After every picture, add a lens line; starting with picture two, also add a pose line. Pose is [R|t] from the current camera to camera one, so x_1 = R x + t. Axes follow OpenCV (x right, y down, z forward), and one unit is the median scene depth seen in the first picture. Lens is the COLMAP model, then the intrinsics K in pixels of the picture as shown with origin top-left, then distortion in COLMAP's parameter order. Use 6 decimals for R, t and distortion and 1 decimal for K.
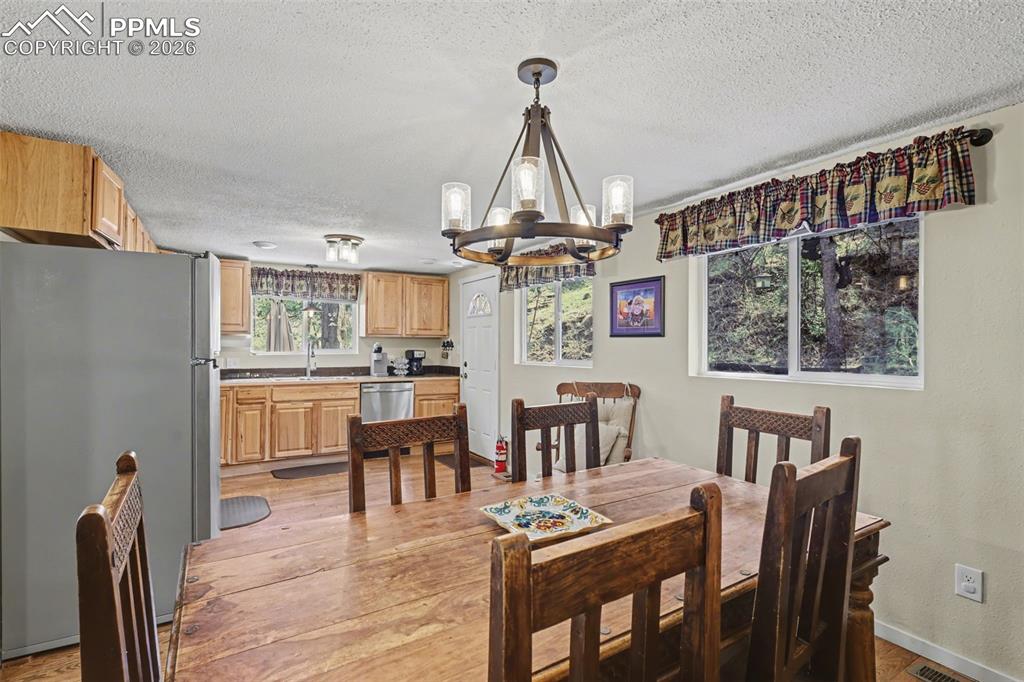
lens RADIAL K [[479.3, 0, 514.2], [0, 479.3, 346.3], [0, 0, 1]] dist [-0.013695, -0.000122]
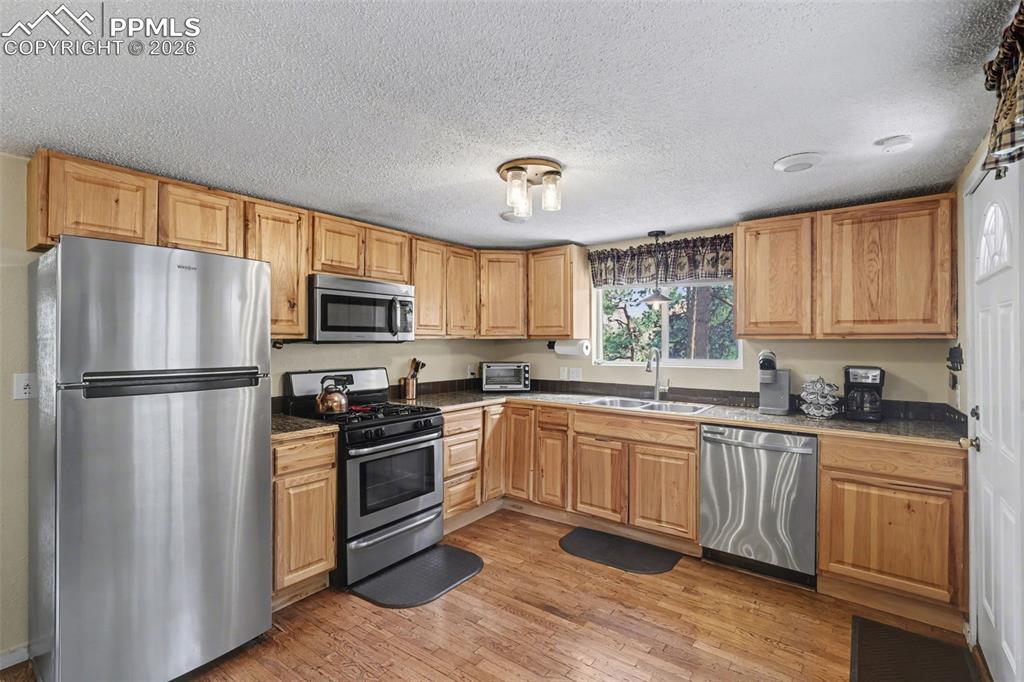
lens RADIAL K [[471.8, 0, 512.0], [0, 471.8, 341.0], [0, 0, 1]] dist [0.001786, 0.000233]
pose [[0.363204, -0.005538, -0.931693, 0.111013], [-0.001949, 0.999976, -0.006703, -0.014692], [0.931708, 0.004251, 0.363185, 0.570402]]
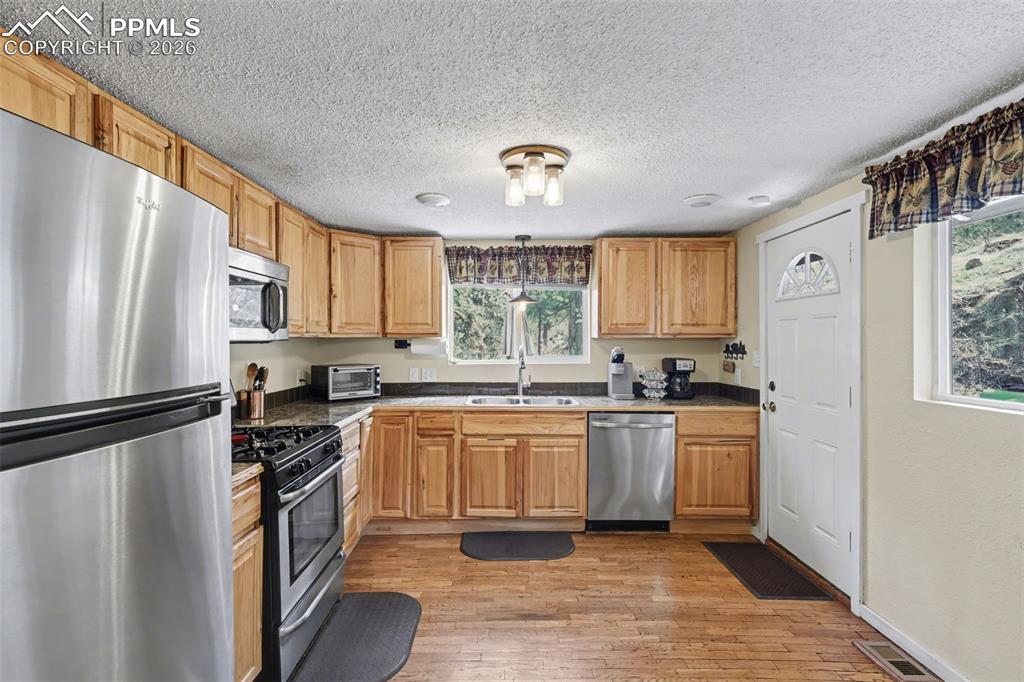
lens RADIAL K [[477.5, 0, 508.9], [0, 477.5, 342.8], [0, 0, 1]] dist [-0.002657, 0.000122]
pose [[0.852766, -0.003328, -0.522283, -0.076490], [0.004360, 0.999990, 0.000747, -0.015193], [0.522275, -0.002914, 0.852772, 0.390348]]
